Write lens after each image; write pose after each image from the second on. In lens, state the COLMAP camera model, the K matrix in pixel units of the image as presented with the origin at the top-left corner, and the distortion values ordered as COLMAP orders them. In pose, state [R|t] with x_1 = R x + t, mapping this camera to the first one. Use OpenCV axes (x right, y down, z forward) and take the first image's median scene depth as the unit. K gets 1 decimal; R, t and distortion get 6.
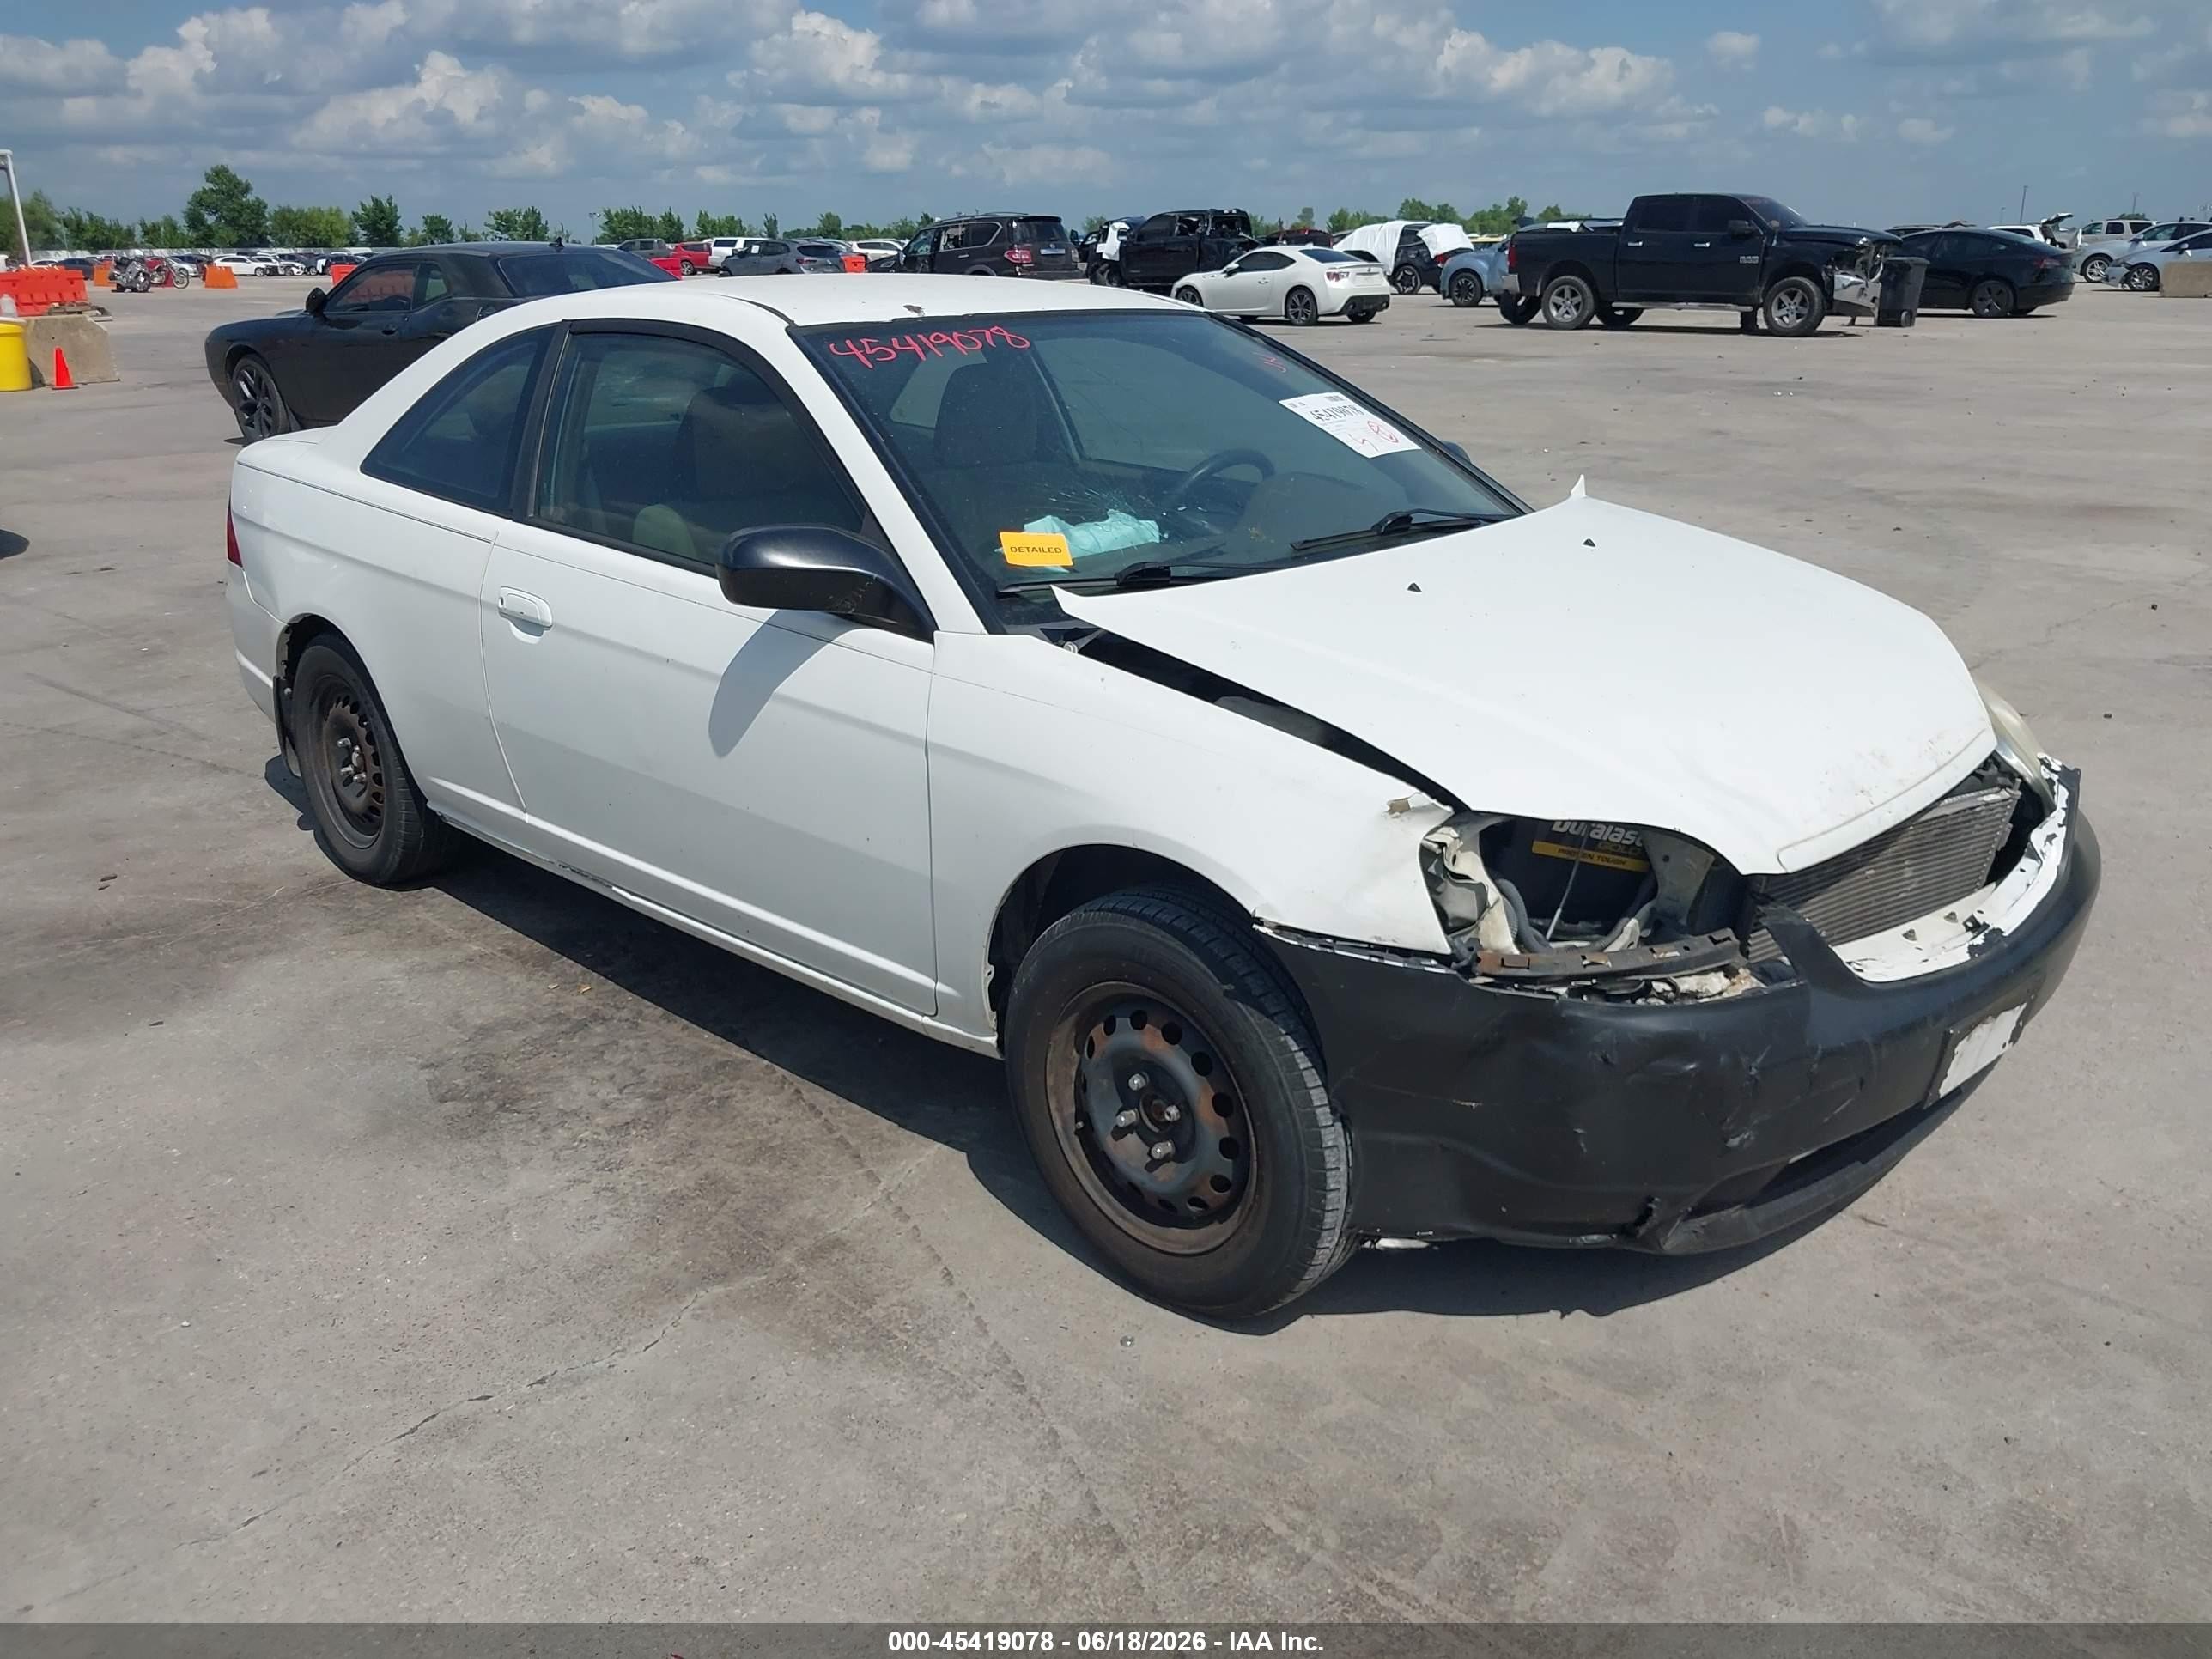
lens RADIAL K [[1757.2, 0, 1116.5], [0, 1757.2, 837.9], [0, 0, 1]] dist [0.006704, -0.011722]
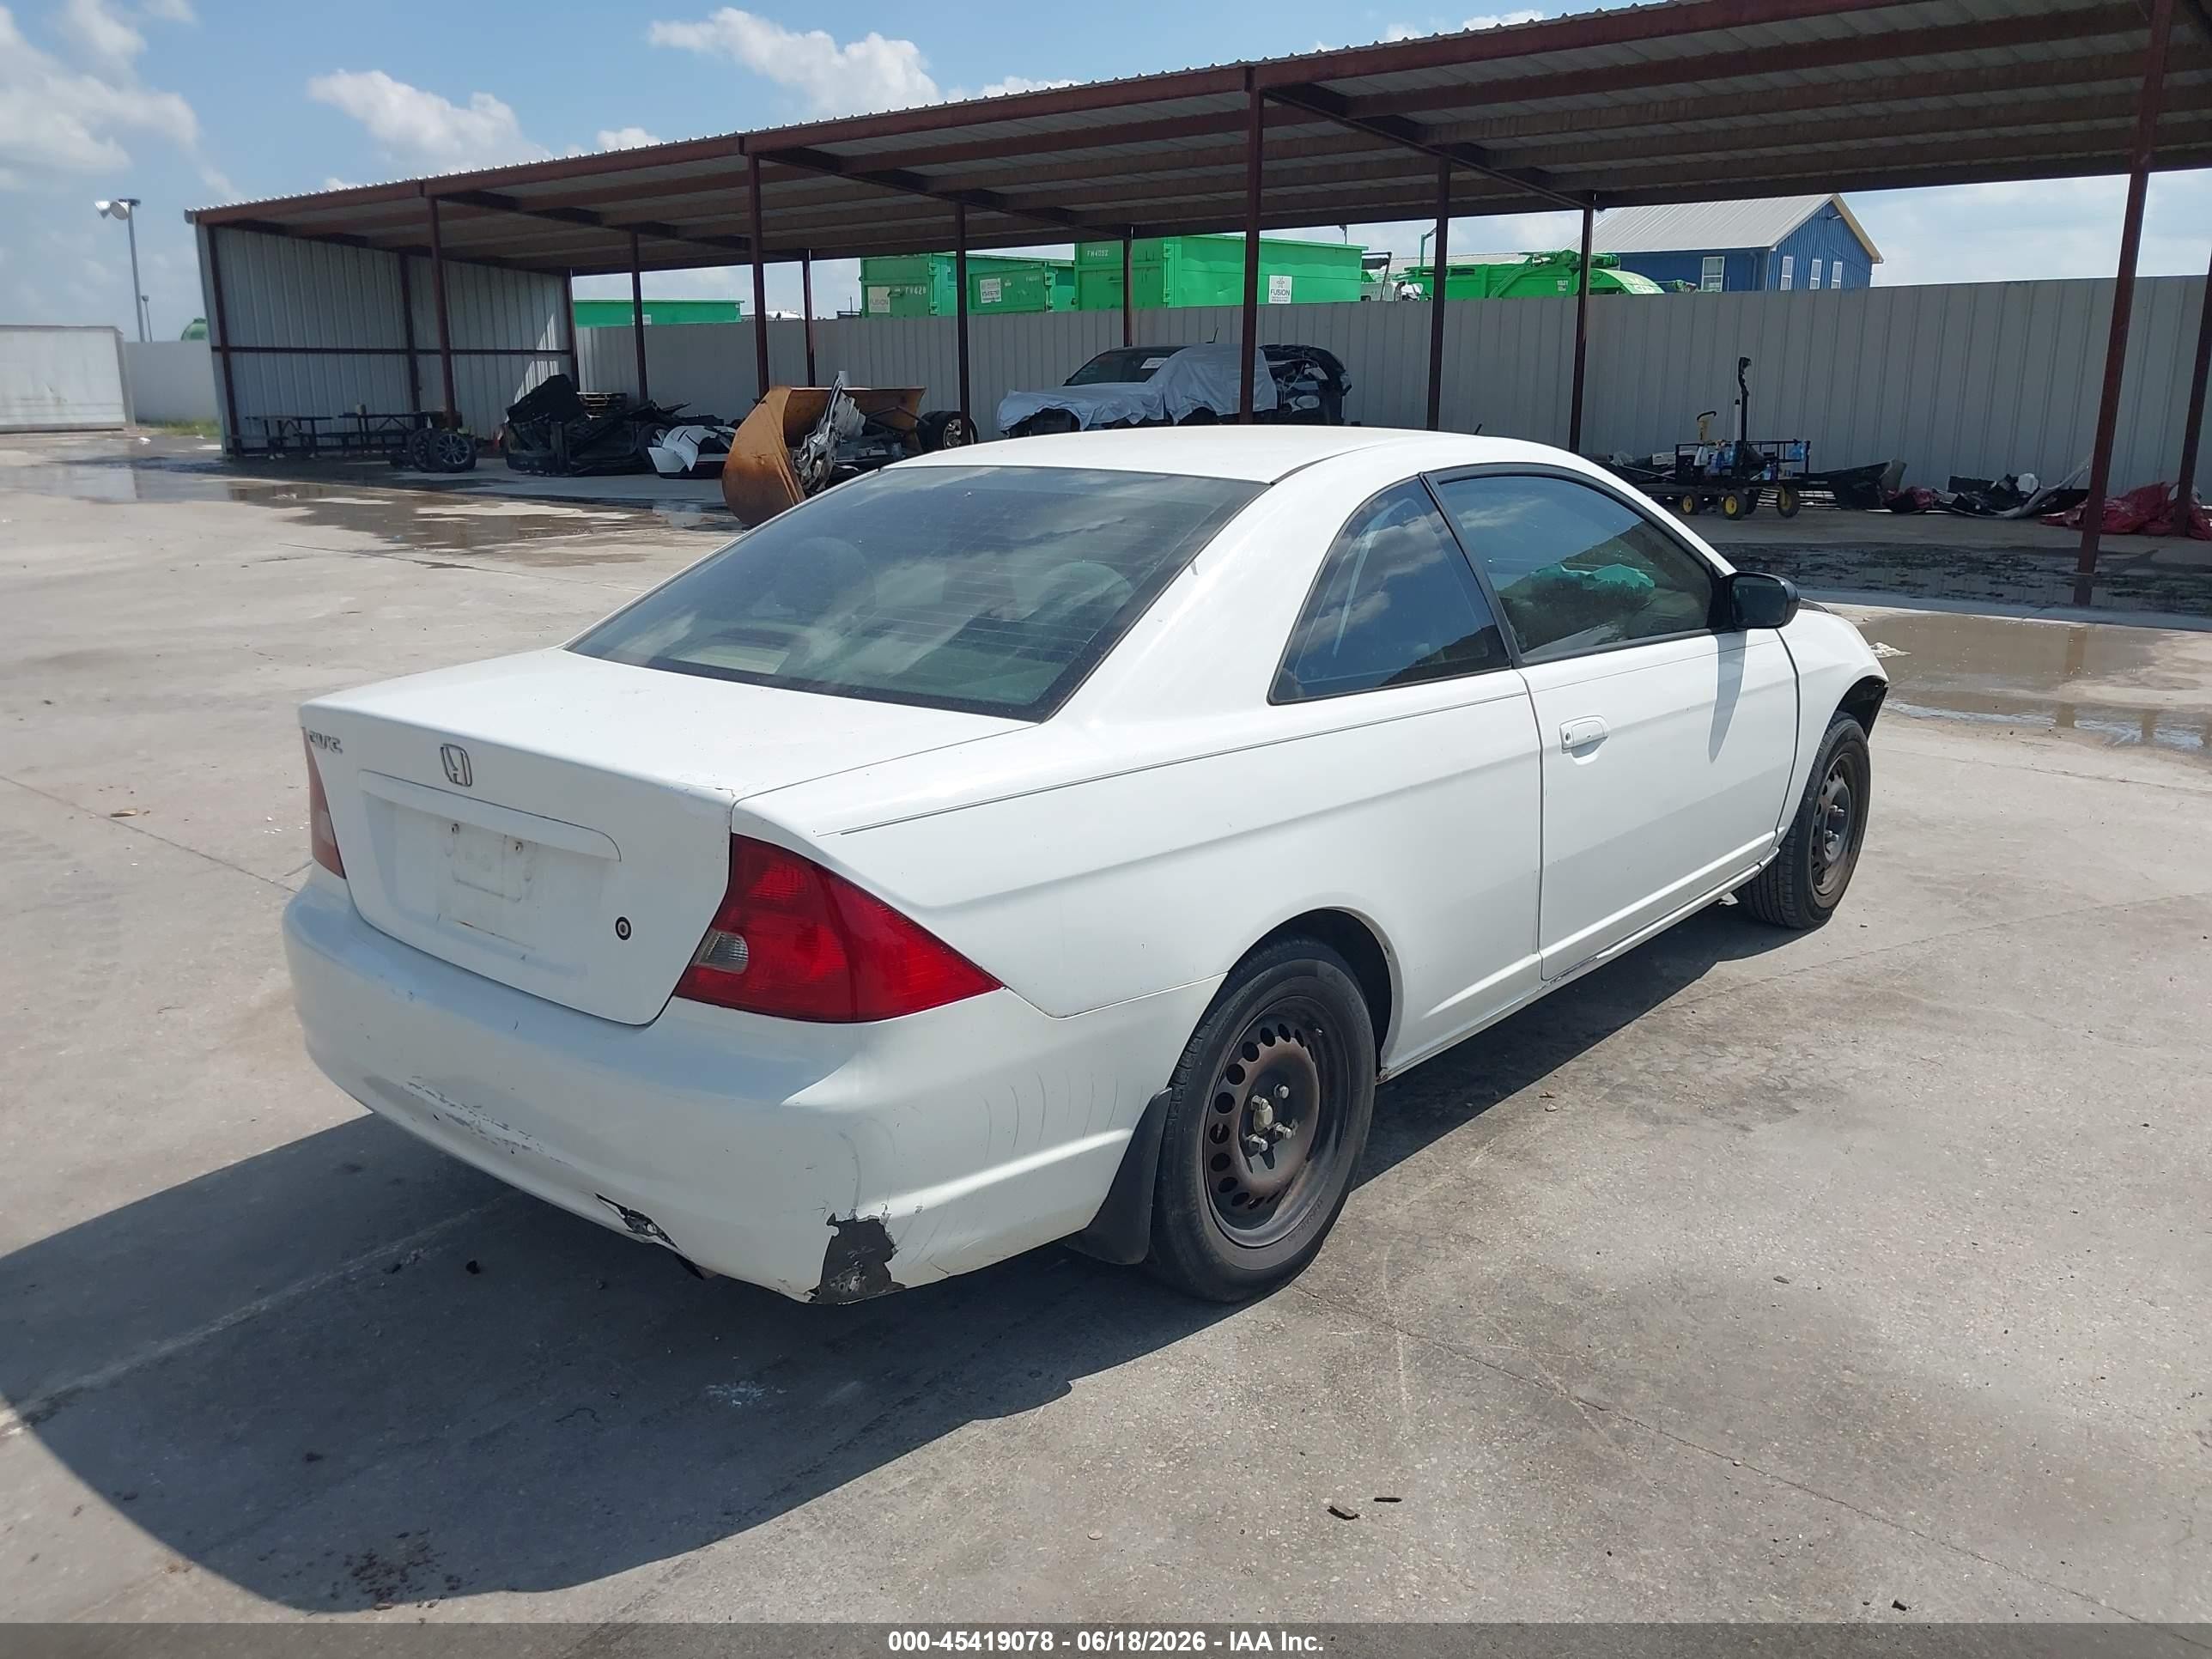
lens RADIAL K [[1757.2, 0, 1131.3], [0, 1757.2, 805.8], [0, 0, 1]] dist [0.006704, -0.011722]
pose [[-0.071369, -0.225156, 0.971705, -0.180325], [0.324224, 0.916050, 0.236074, -0.056918], [-0.943284, 0.331899, 0.007624, 0.167796]]
